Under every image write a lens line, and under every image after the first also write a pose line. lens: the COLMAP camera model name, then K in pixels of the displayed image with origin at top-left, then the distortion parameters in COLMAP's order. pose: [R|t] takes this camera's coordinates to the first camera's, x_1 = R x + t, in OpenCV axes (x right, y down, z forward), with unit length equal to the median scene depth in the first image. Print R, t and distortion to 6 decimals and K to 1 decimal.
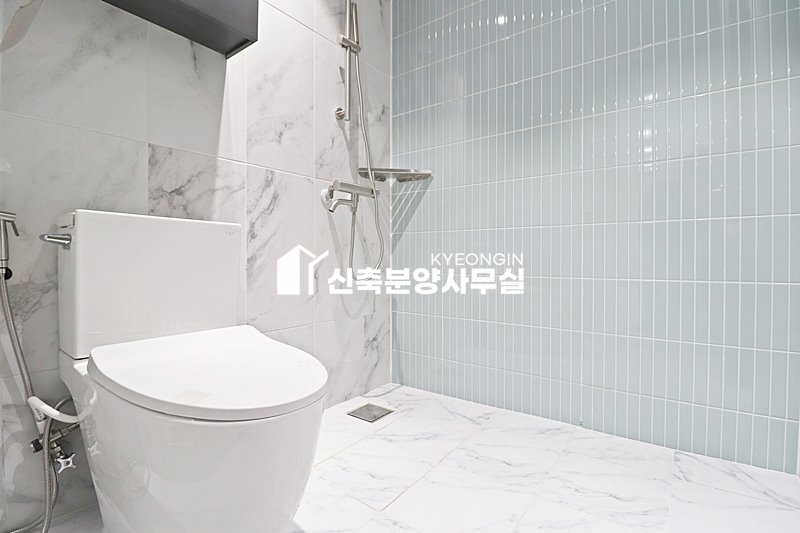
lens RADIAL K [[375.8, 0, 396.9], [0, 375.8, 264.0], [0, 0, 1]] dist [0.002770, -0.009612]
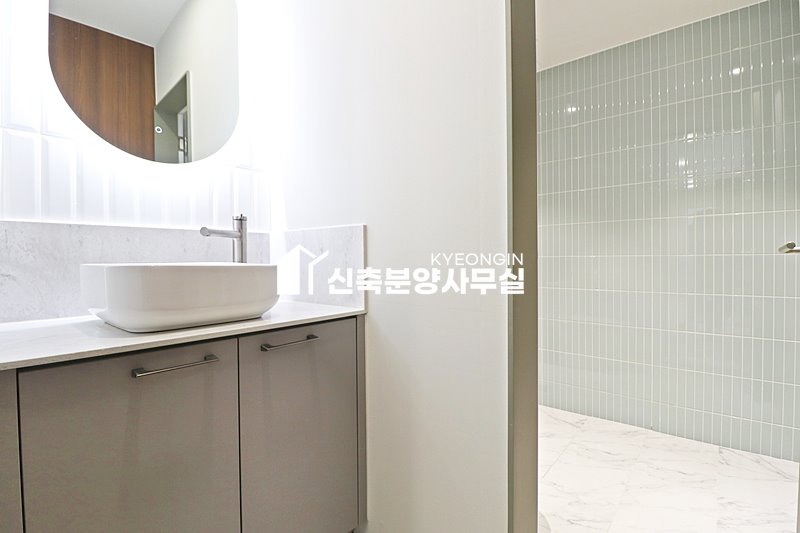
lens RADIAL K [[375.8, 0, 402.6], [0, 375.8, 266.2], [0, 0, 1]] dist [0.002770, -0.009612]
pose [[0.998789, -0.005420, -0.048906, -0.434477], [0.005676, 0.999971, 0.005088, -0.233418], [0.048877, -0.005359, 0.998790, -0.538691]]
